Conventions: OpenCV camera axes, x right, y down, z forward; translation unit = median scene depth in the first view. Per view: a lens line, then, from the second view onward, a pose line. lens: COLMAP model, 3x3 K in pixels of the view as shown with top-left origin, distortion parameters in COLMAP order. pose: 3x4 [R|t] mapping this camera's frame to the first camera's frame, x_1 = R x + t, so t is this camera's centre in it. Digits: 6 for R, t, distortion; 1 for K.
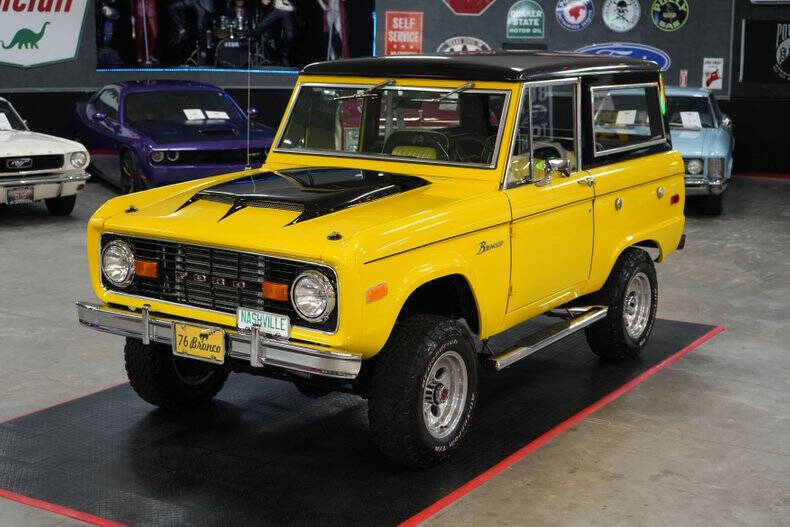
lens RADIAL K [[1204.7, 0, 395.0], [0, 1204.7, 263.5], [0, 0, 1]] dist [-0.025637, 0.031713]
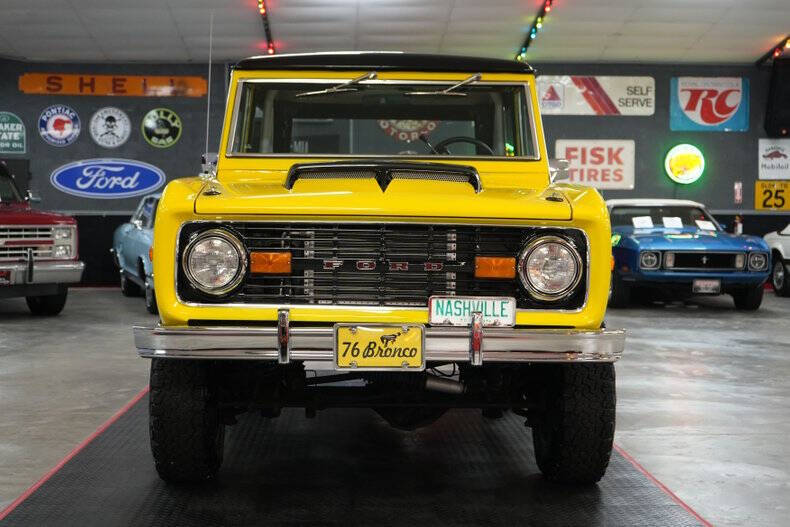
lens RADIAL K [[1186.6, 0, 395.0], [0, 1186.6, 263.5], [0, 0, 1]] dist [-0.021057, 0.023297]
pose [[0.823370, -0.023715, 0.567010, -0.485765], [0.103773, 0.988572, -0.109344, 0.080402], [-0.557937, 0.148871, 0.816421, 0.314845]]
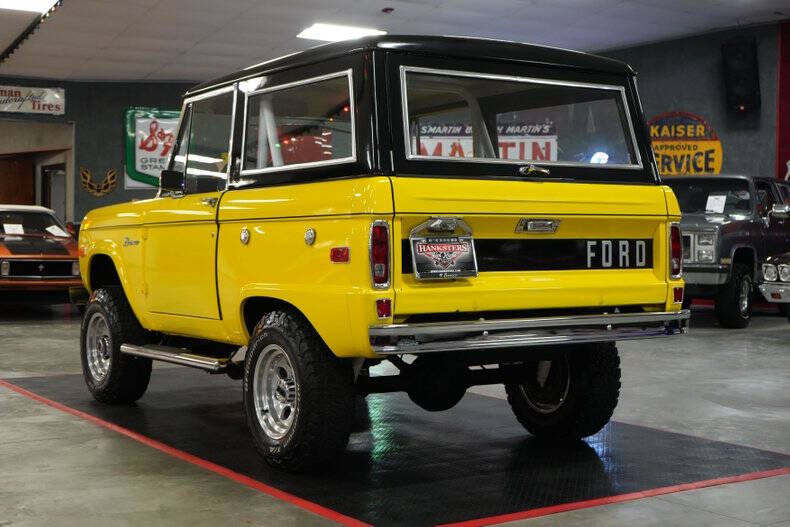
lens RADIAL K [[1172.3, 0, 395.0], [0, 1172.3, 263.5], [0, 0, 1]] dist [-0.024028, 0.029095]
pose [[-0.400982, 0.010963, -0.916021, 0.910508], [-0.180558, 0.979368, 0.090759, -0.129965], [0.898116, 0.201788, -0.390729, 1.515668]]
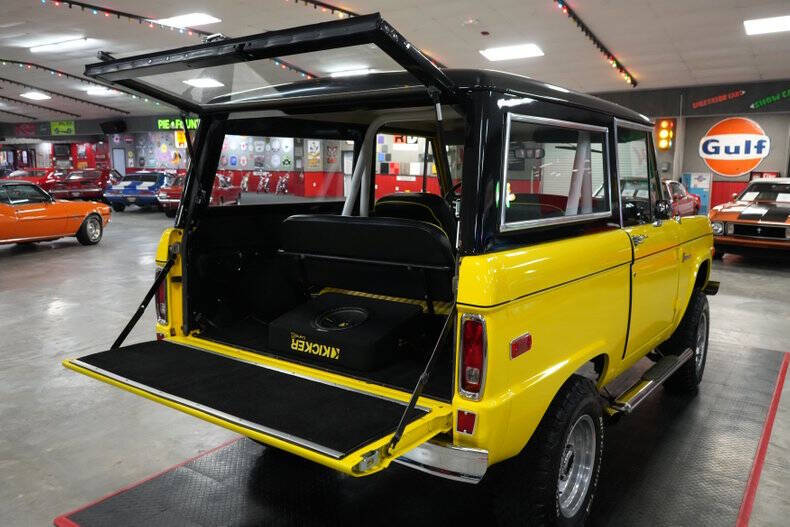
lens RADIAL K [[639.0, 0, 395.0], [0, 639.0, 263.5], [0, 0, 1]] dist [-0.001431, 0.005304]
pose [[-0.998606, -0.022044, 0.047953, 0.106222], [-0.004914, 0.943480, 0.331392, -0.238353], [-0.052548, 0.330694, -0.942274, 1.636412]]
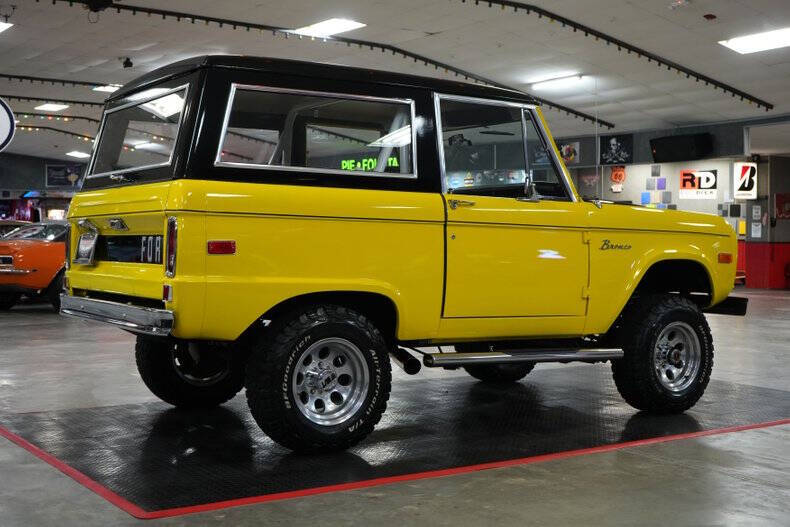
lens RADIAL K [[1054.2, 0, 395.0], [0, 1054.2, 263.5], [0, 0, 1]] dist [-0.007732, 0.017170]
pose [[-0.916309, -0.027110, 0.399554, -0.333106], [0.055827, 0.979317, 0.194476, -0.217101], [-0.396563, 0.200506, -0.895843, 1.942205]]
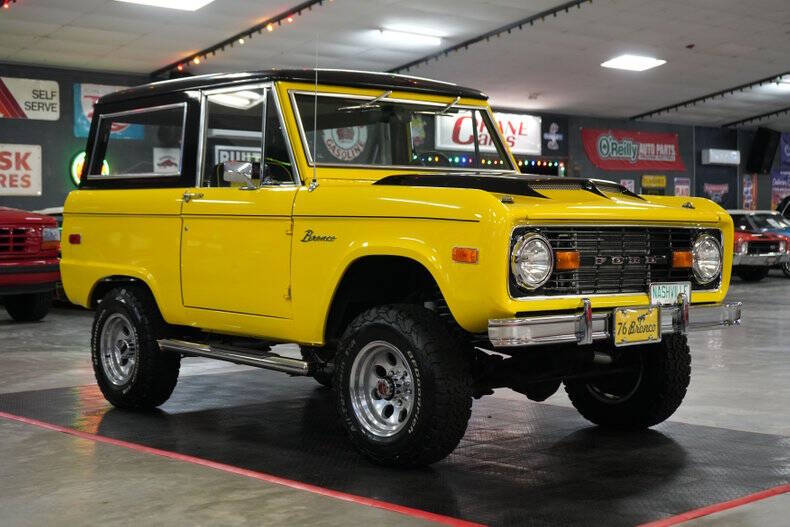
lens RADIAL K [[1245.6, 0, 395.0], [0, 1245.6, 263.5], [0, 0, 1]] dist [-0.026637, -0.029135]
pose [[0.266334, -0.037343, 0.963157, -0.972505], [0.183385, 0.982960, -0.012599, -0.004705], [-0.946275, 0.179984, 0.268644, 0.762552]]
